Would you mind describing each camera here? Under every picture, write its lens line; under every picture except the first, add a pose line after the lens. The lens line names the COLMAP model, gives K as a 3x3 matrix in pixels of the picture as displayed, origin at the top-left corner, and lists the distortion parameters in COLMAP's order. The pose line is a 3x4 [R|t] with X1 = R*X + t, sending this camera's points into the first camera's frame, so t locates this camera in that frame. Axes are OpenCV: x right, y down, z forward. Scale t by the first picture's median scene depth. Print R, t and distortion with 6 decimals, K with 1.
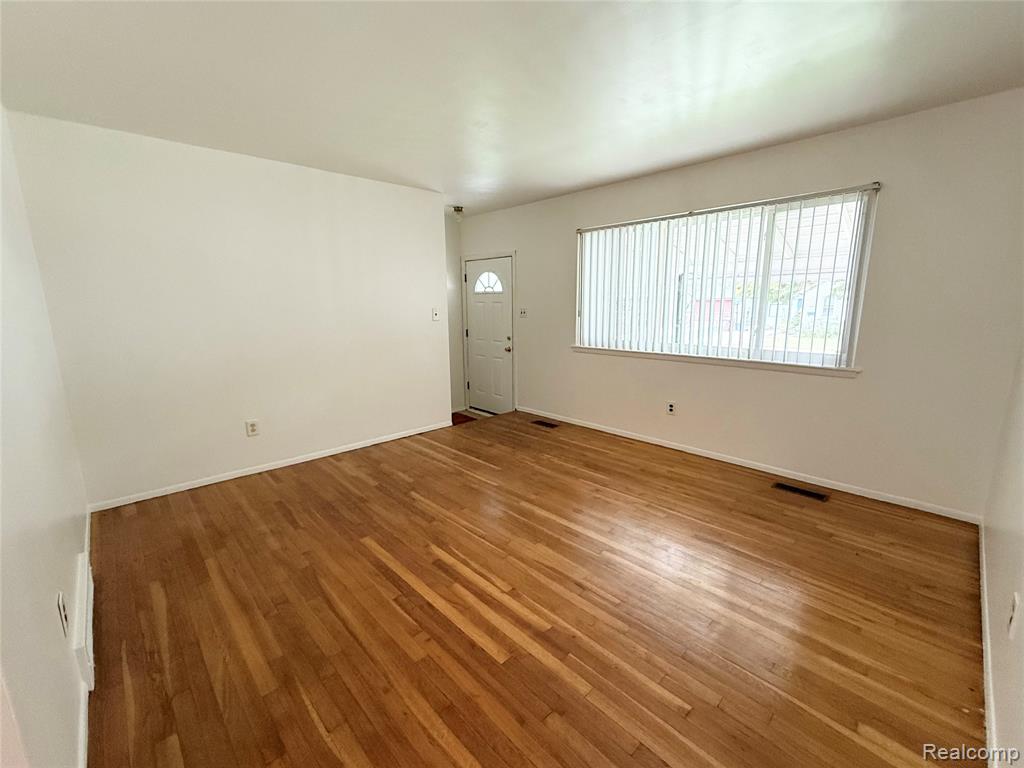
lens RADIAL K [[410.5, 0, 512.0], [0, 410.5, 384.0], [0, 0, 1]] dist [-0.000996, -0.000278]
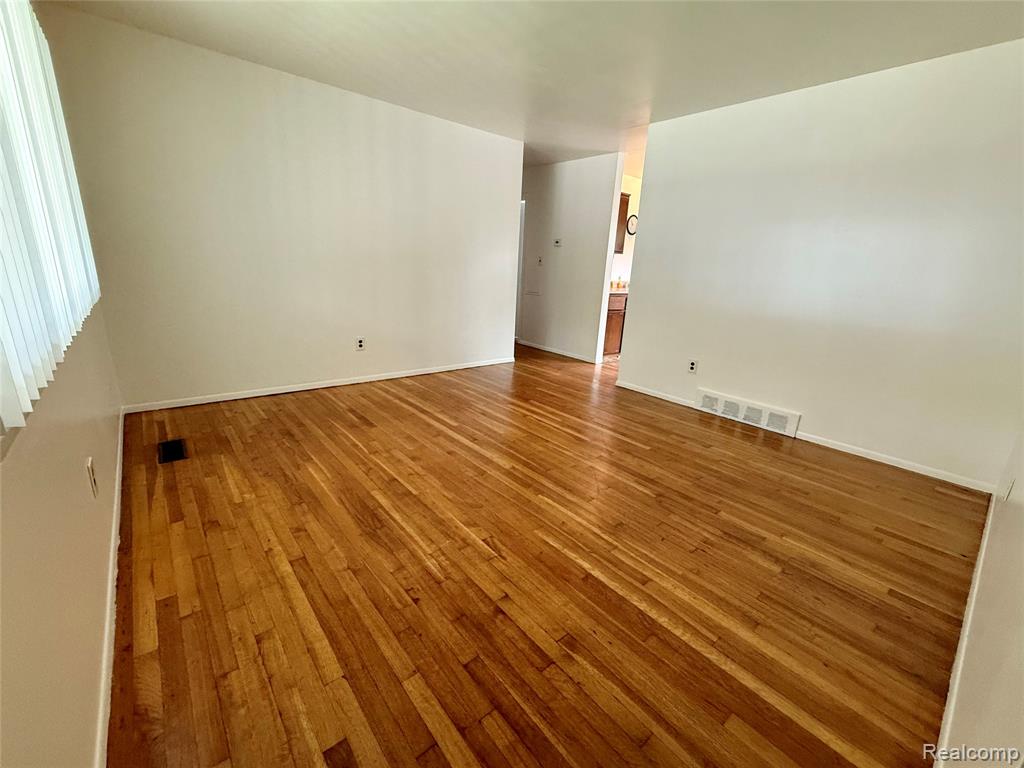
lens RADIAL K [[410.5, 0, 512.0], [0, 410.5, 384.0], [0, 0, 1]] dist [-0.000996, -0.000278]
pose [[-0.996890, -0.062475, 0.048029, -0.009237], [-0.032981, 0.884307, 0.465739, -0.239500], [-0.071569, 0.462707, -0.883618, 1.484350]]
